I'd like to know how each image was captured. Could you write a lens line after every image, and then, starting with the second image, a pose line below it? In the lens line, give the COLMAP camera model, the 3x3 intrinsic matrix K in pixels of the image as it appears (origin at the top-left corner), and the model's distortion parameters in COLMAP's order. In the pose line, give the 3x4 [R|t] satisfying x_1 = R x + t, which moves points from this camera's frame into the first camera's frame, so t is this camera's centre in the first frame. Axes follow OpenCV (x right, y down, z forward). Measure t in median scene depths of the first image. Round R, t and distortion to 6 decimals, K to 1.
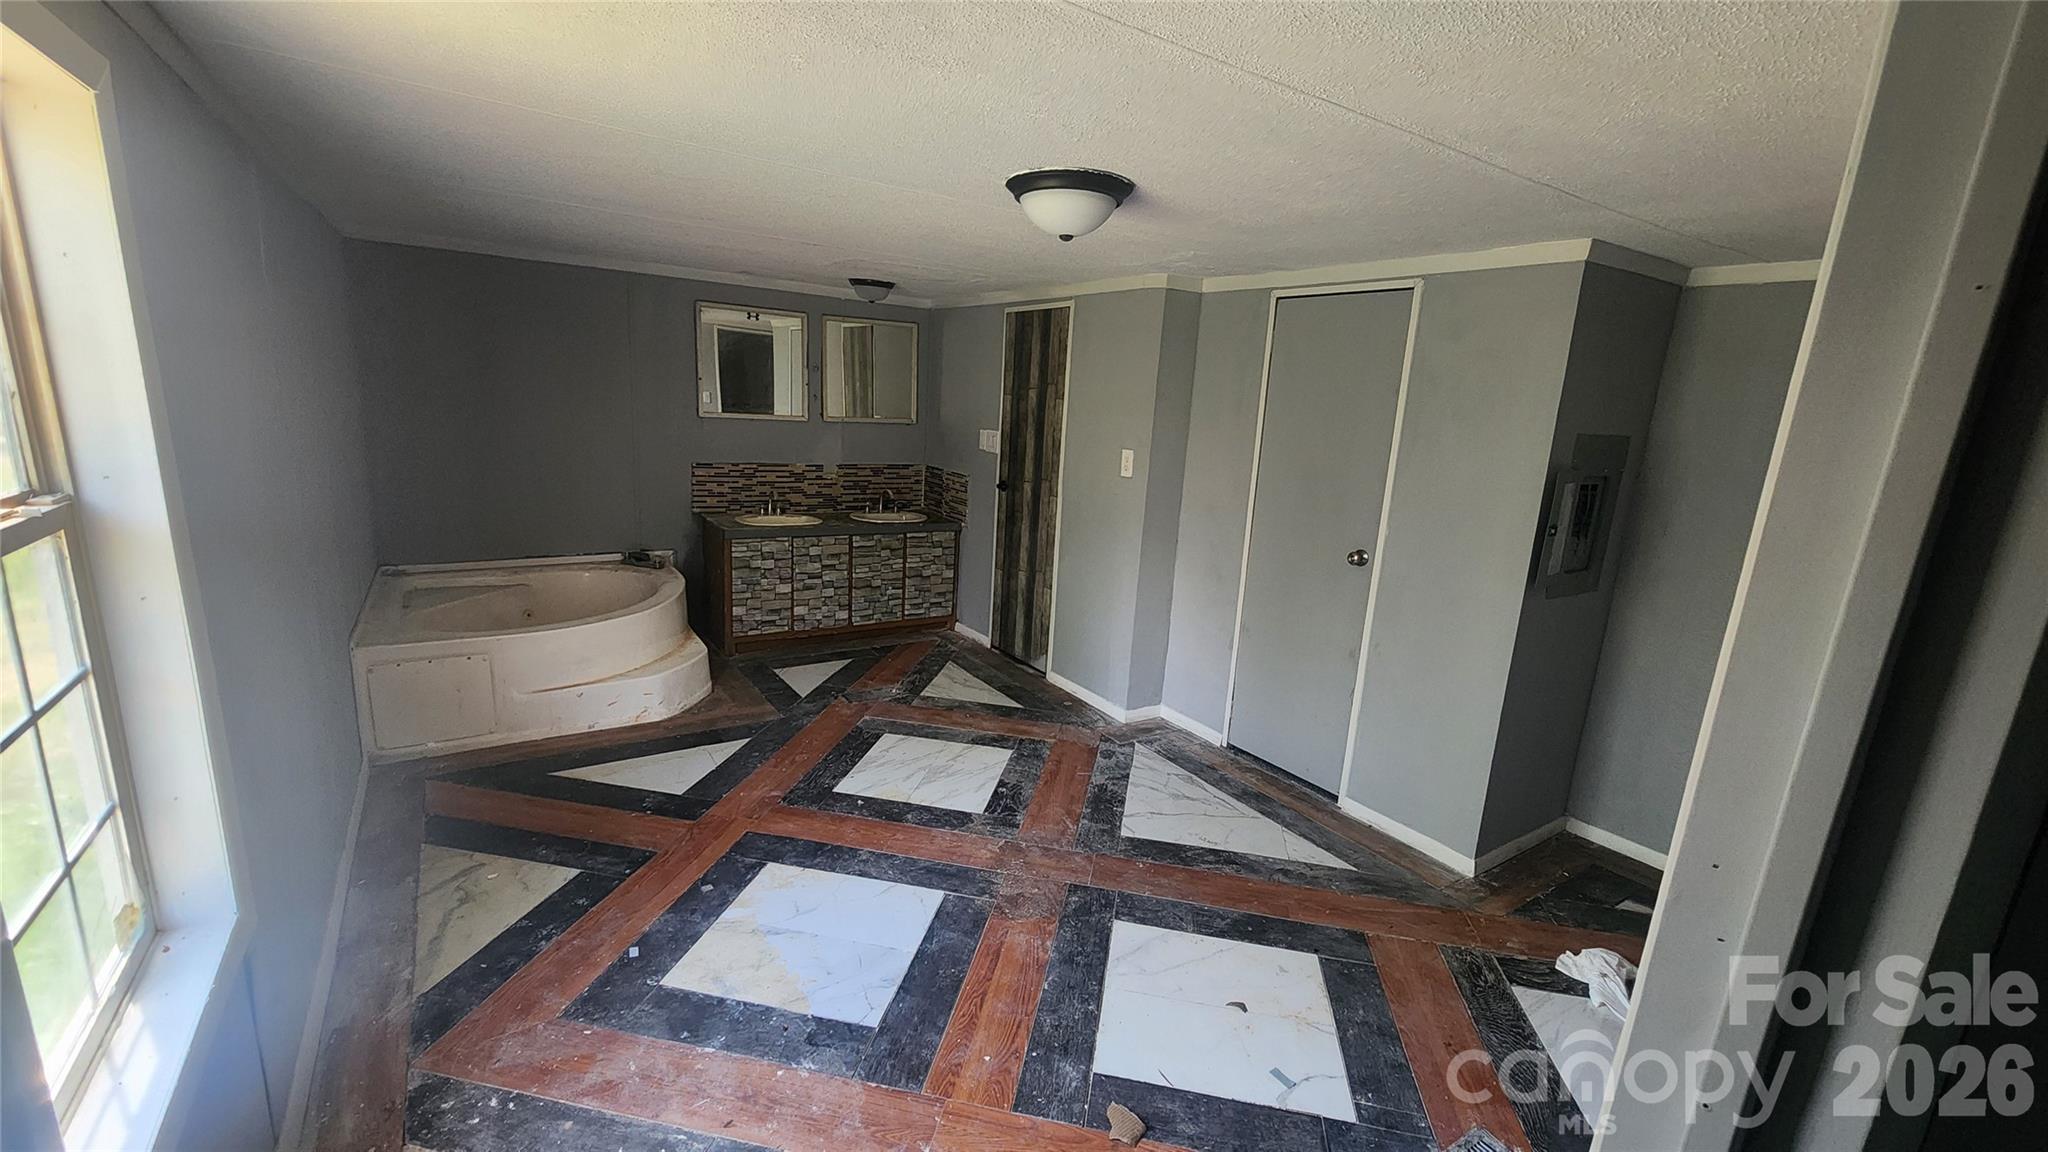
lens RADIAL K [[859.1, 0, 1034.8], [0, 859.1, 580.0], [0, 0, 1]] dist [0.021899, -0.000015]
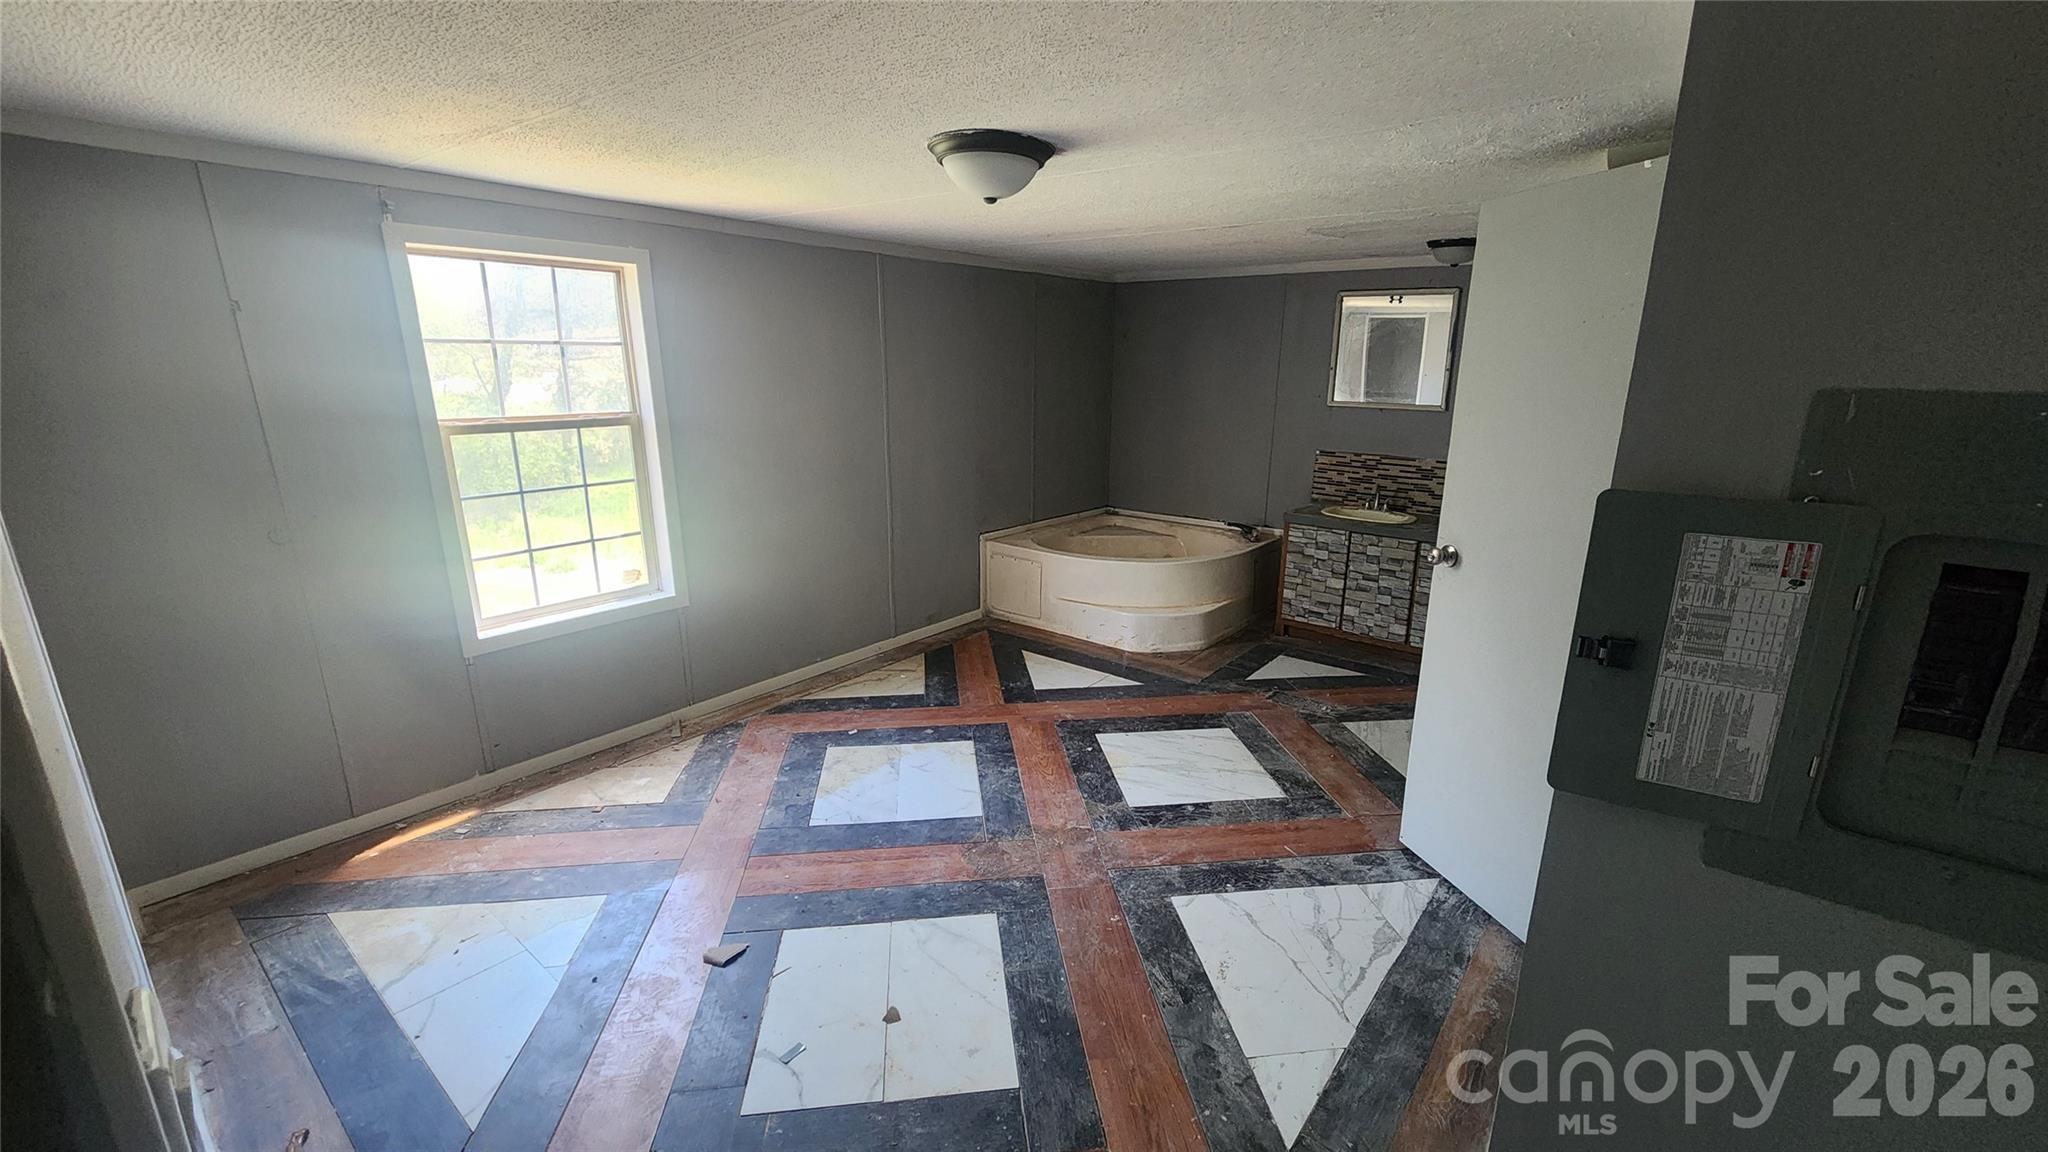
lens RADIAL K [[859.1, 0, 1034.8], [0, 859.1, 580.0], [0, 0, 1]] dist [0.021899, -0.000015]
pose [[0.295560, 0.185341, -0.937173, 0.525755], [-0.201885, 0.970962, 0.128354, -0.050928], [0.933749, 0.151265, 0.324395, 0.387691]]
